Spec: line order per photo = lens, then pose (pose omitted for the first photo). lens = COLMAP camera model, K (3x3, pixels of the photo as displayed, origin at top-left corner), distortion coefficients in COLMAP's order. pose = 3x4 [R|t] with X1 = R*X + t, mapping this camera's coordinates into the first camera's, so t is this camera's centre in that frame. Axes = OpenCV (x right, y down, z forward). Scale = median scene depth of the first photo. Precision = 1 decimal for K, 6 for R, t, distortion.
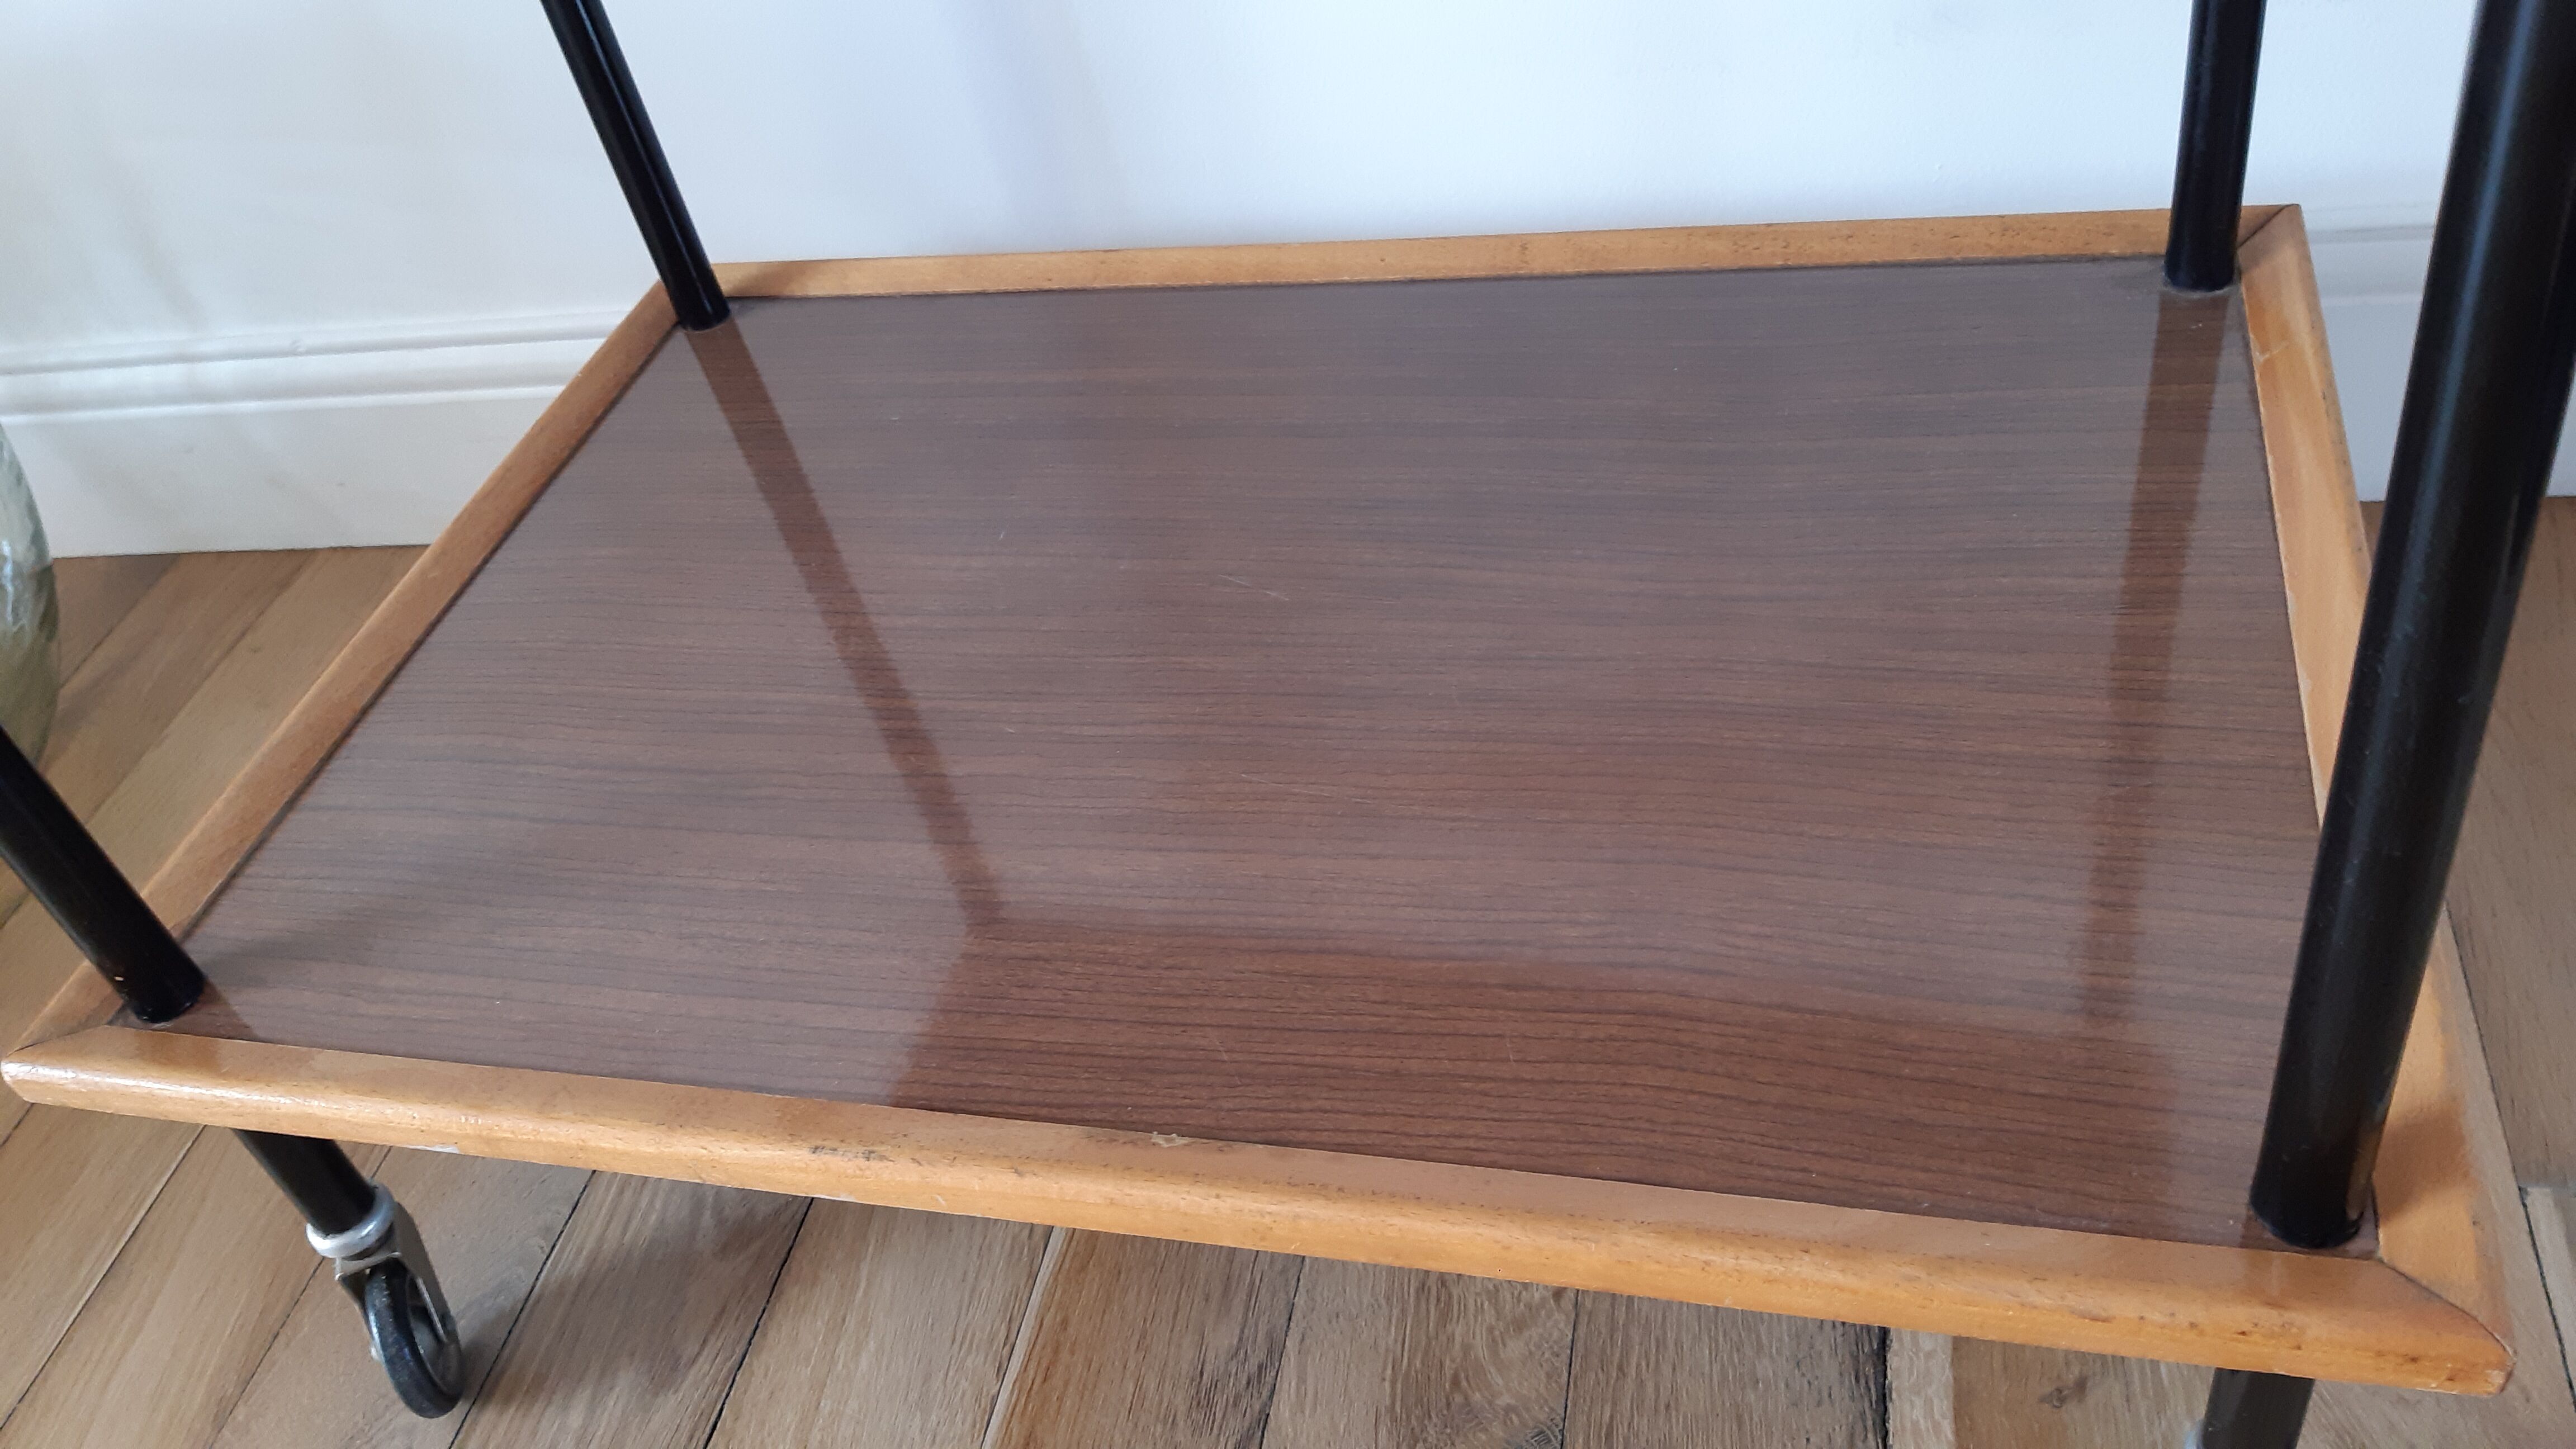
lens RADIAL K [[2074.7, 0, 1272.2], [0, 2074.7, 712.9], [0, 0, 1]] dist [0.049819, -0.106487]
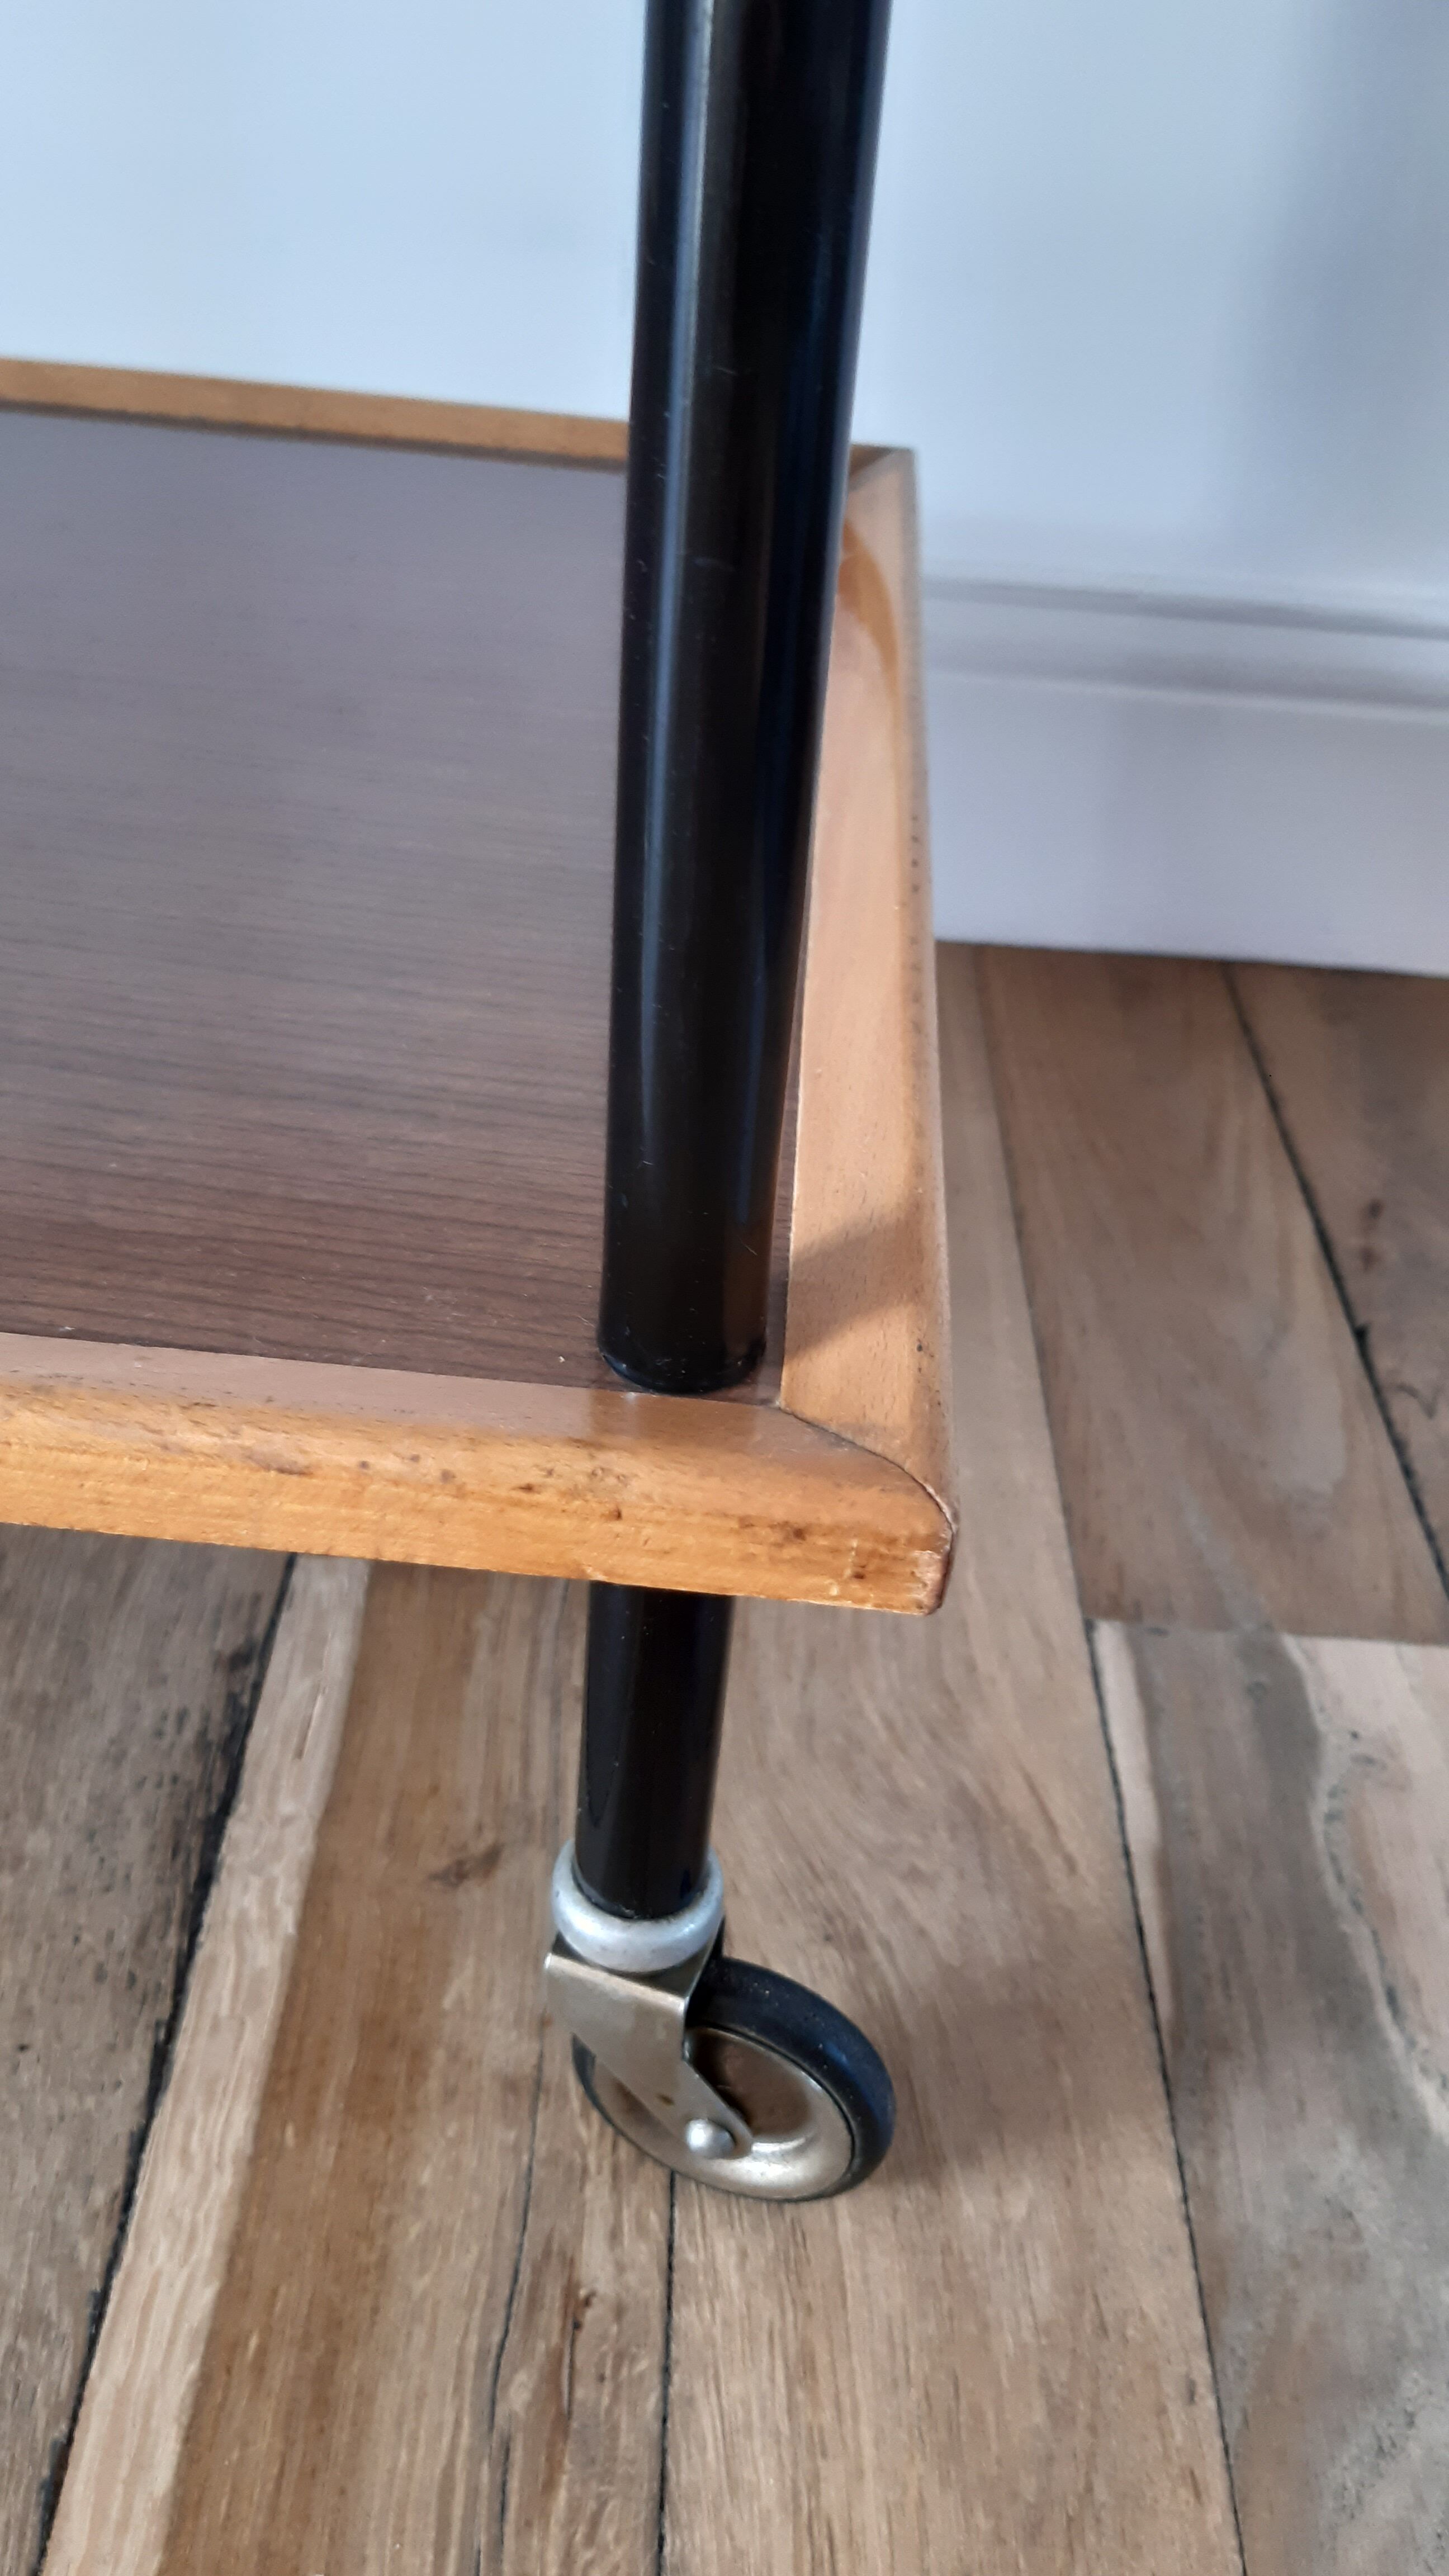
lens RADIAL K [[2074.7, 0, 735.3], [0, 2074.7, 1311.2], [0, 0, 1]] dist [0.049819, -0.106487]
pose [[0.948528, 0.097731, 0.301236, 0.247762], [-0.066965, 0.991579, -0.110841, 0.222049], [-0.309532, 0.084963, 0.947086, 0.317685]]
